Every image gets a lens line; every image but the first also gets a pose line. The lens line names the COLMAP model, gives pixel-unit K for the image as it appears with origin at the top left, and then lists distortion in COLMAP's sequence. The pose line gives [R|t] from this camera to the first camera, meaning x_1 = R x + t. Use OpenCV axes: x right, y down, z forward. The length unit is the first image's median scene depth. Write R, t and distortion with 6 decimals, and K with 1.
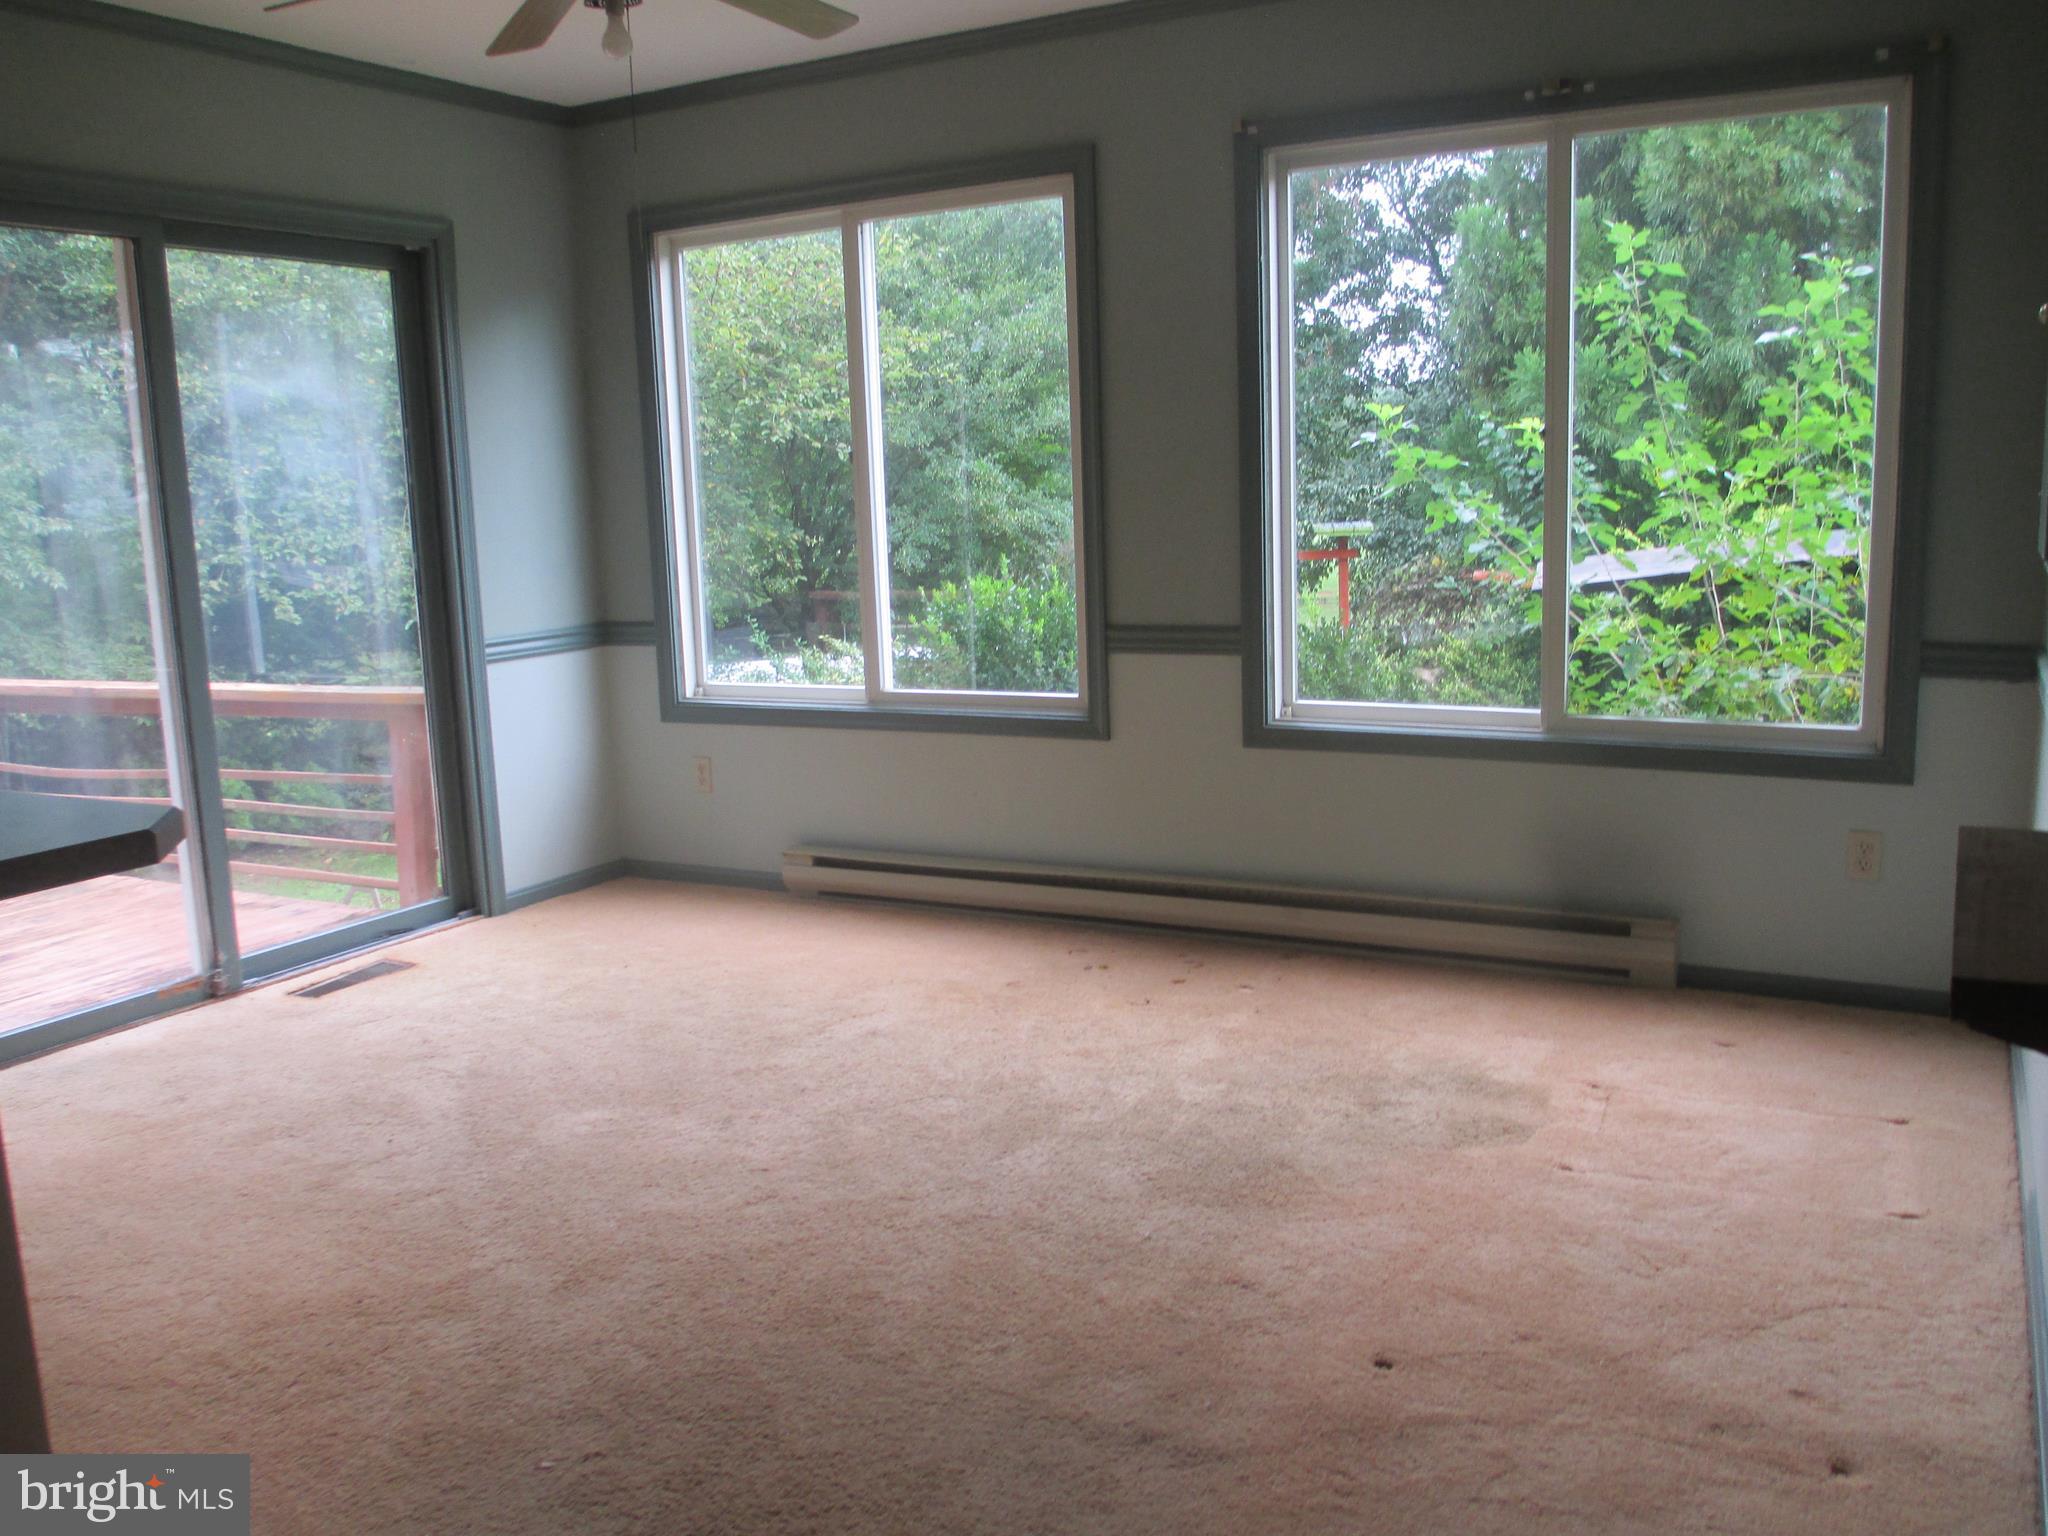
lens RADIAL K [[1737.7, 0, 1024.0], [0, 1737.7, 768.0], [0, 0, 1]] dist [-0.068796, 0.068786]
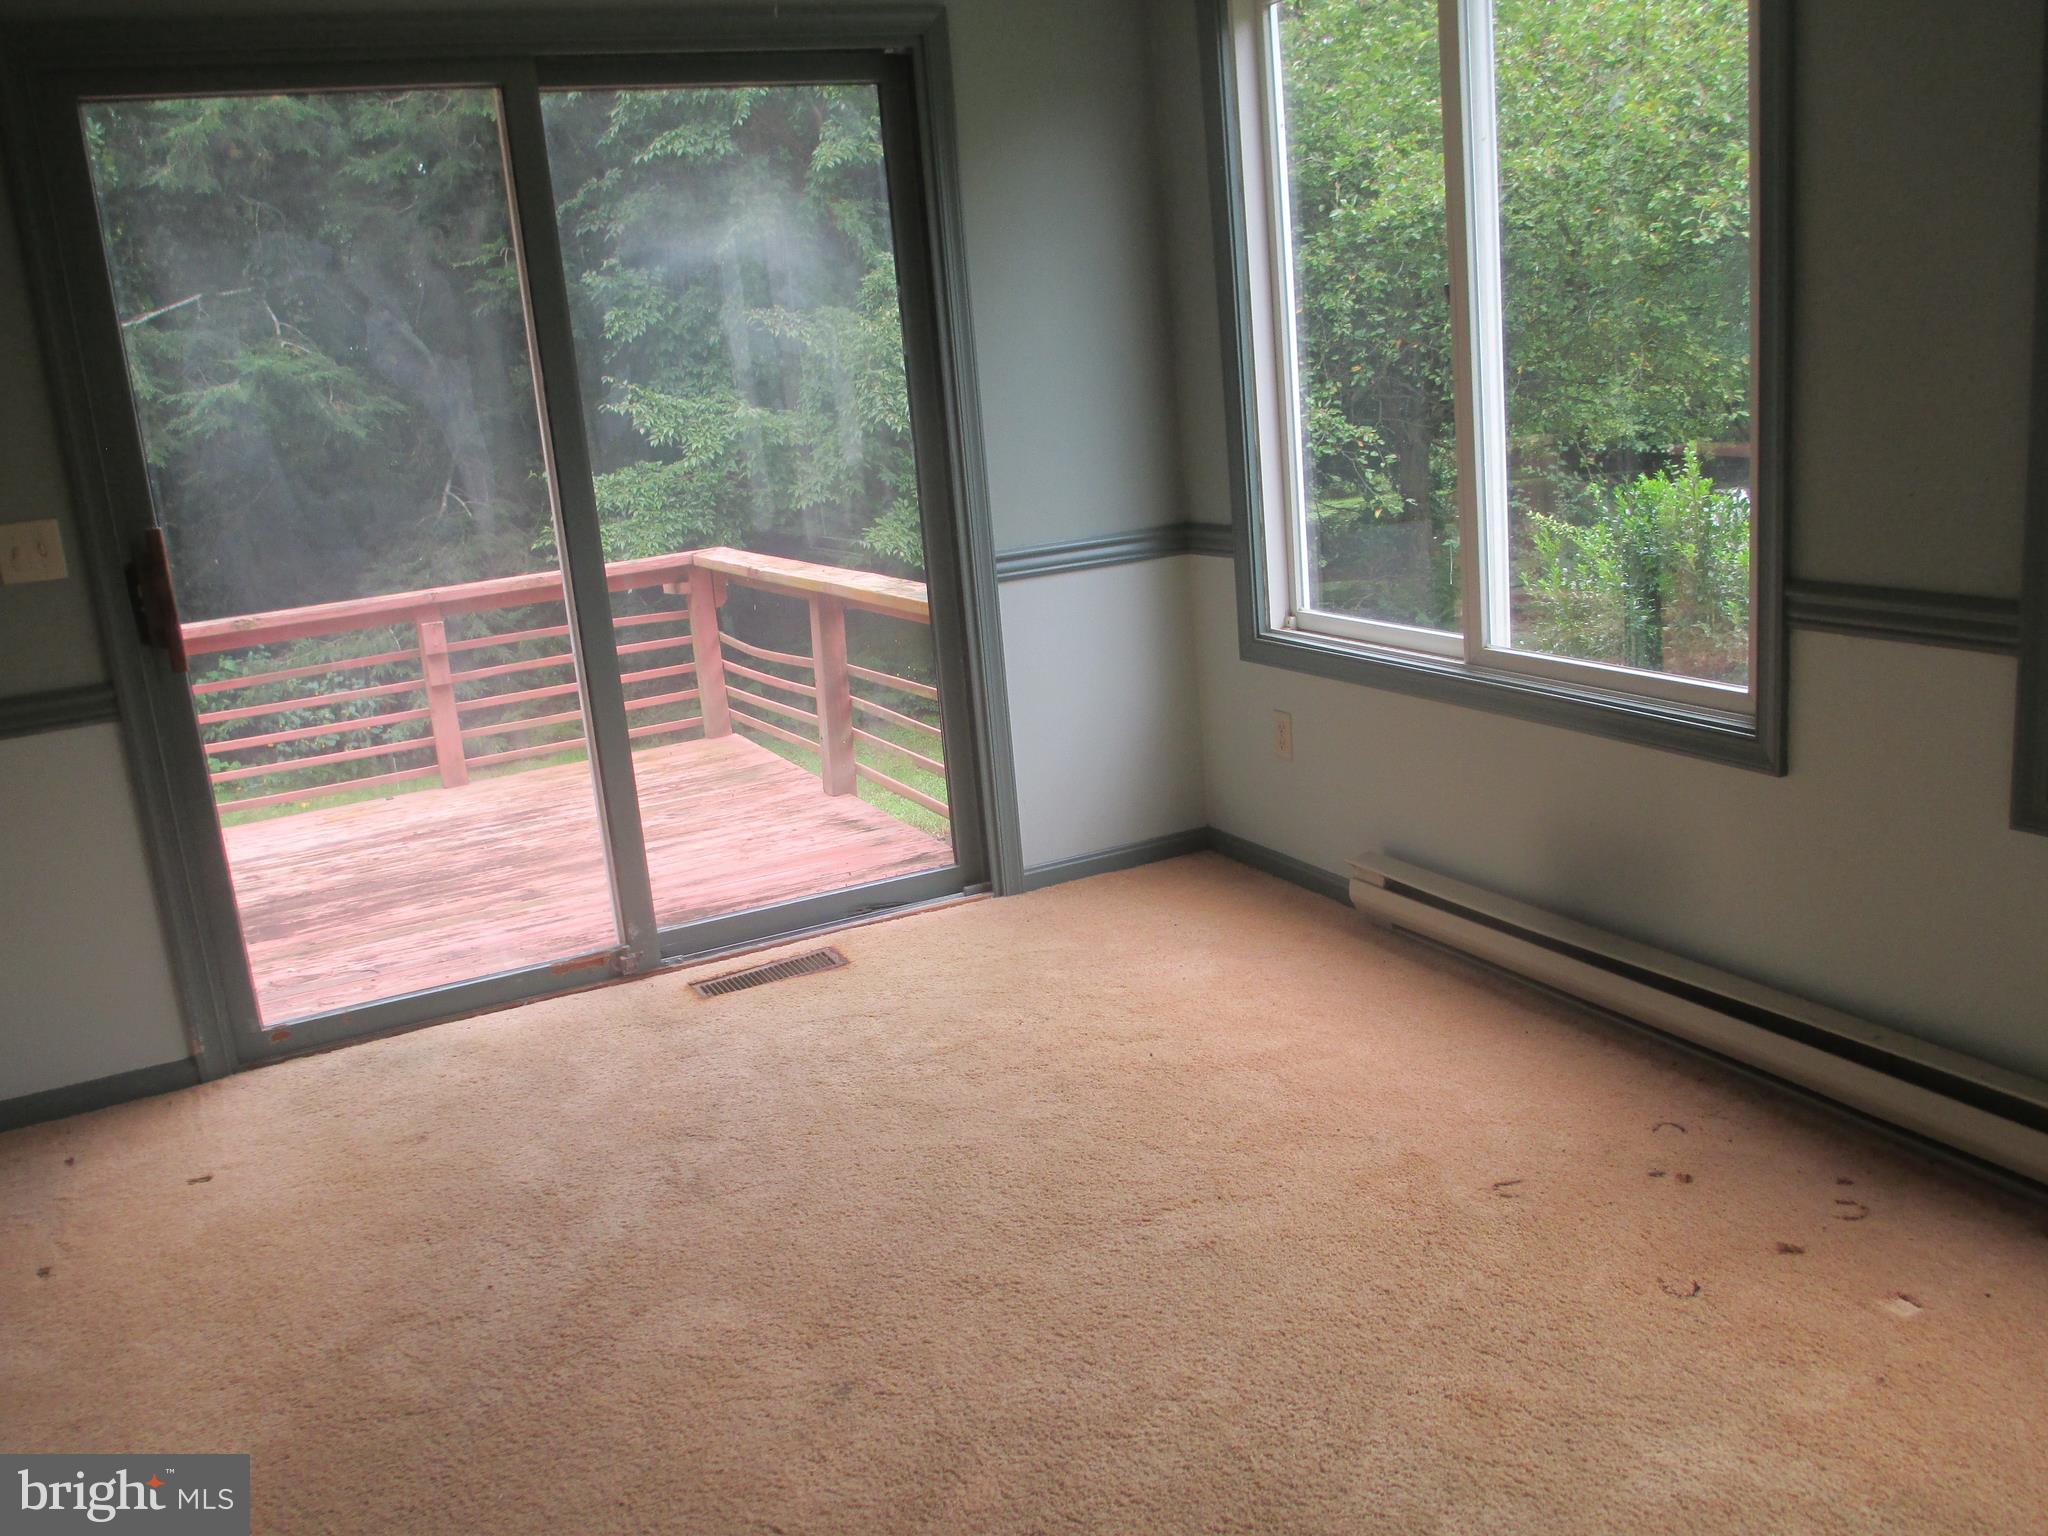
lens RADIAL K [[1737.7, 0, 1024.0], [0, 1737.7, 768.0], [0, 0, 1]] dist [-0.068796, 0.068786]
pose [[0.823845, 0.099352, -0.558040, 0.161704], [-0.037848, 0.991964, 0.120731, -0.079002], [0.565550, -0.078342, 0.820985, 0.381850]]
